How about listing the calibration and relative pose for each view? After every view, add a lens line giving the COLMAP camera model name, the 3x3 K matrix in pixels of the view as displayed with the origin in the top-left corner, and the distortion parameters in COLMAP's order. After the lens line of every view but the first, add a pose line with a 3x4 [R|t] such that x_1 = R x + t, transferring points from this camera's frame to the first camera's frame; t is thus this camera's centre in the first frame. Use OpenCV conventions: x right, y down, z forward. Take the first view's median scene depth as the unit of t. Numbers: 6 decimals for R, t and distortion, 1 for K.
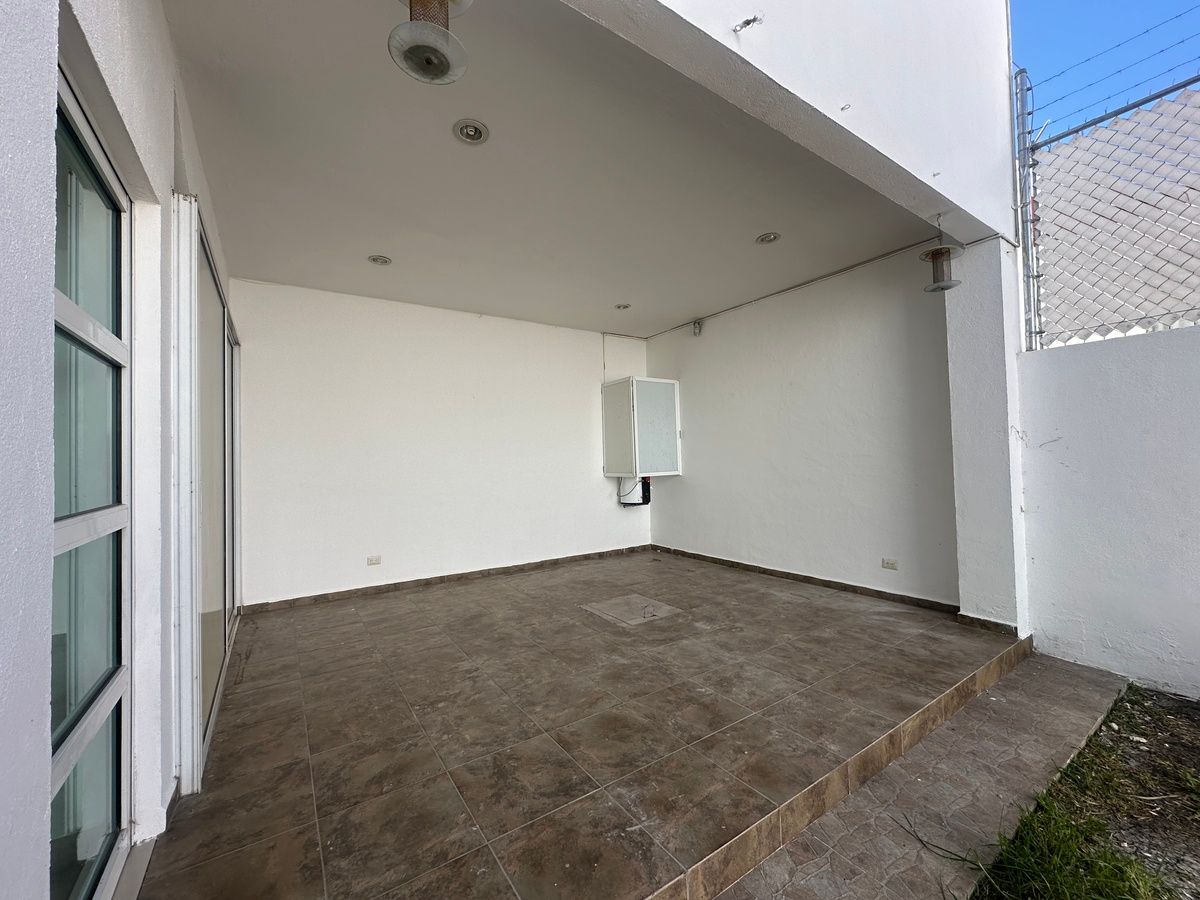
lens RADIAL K [[482.7, 0, 615.0], [0, 482.7, 452.5], [0, 0, 1]] dist [-0.000094, 0.000030]
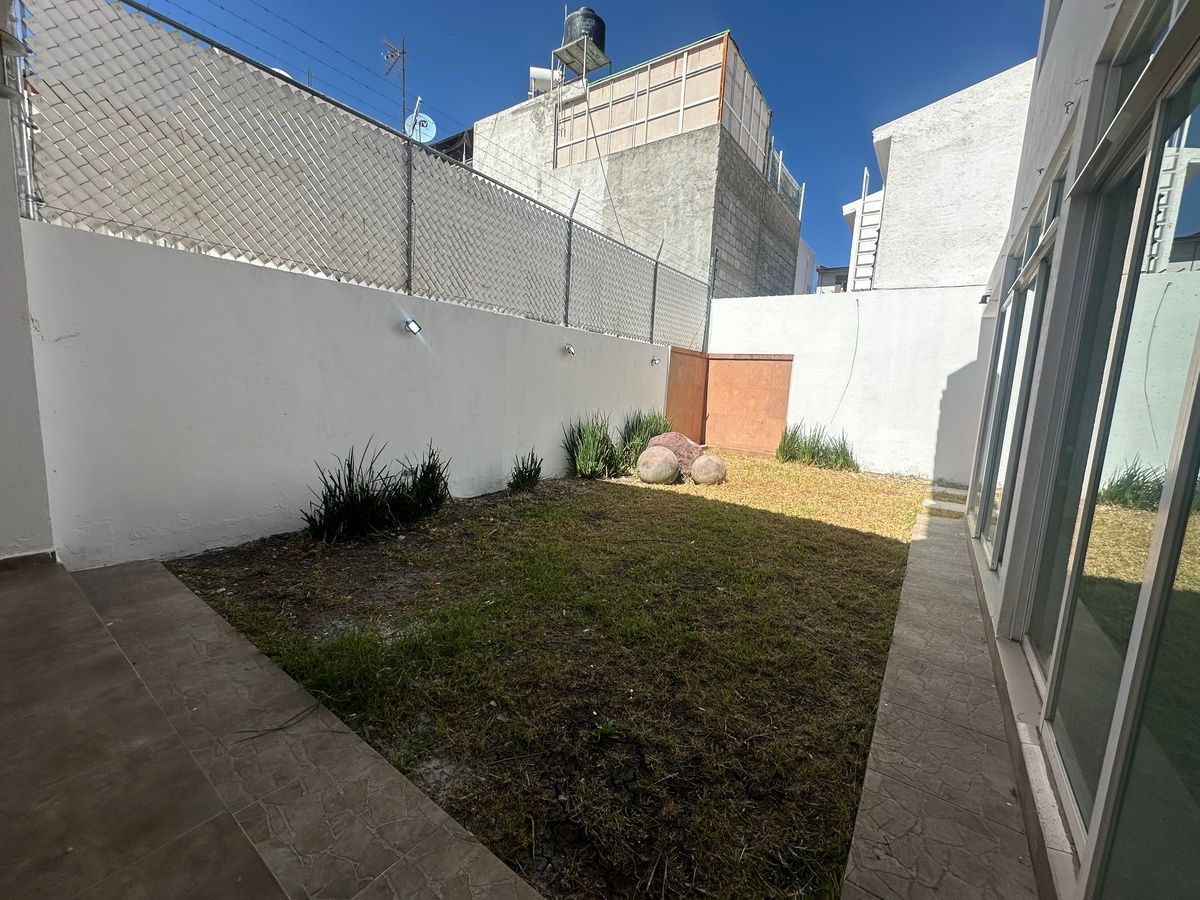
lens RADIAL K [[479.6, 0, 600.0], [0, 479.6, 450.0], [0, 0, 1]] dist [-0.000036, 0.000026]
pose [[-0.339012, -0.125957, 0.932312, -0.312983], [-0.071535, 0.991579, 0.107952, 0.021315], [-0.938058, -0.030096, -0.345168, 0.436857]]
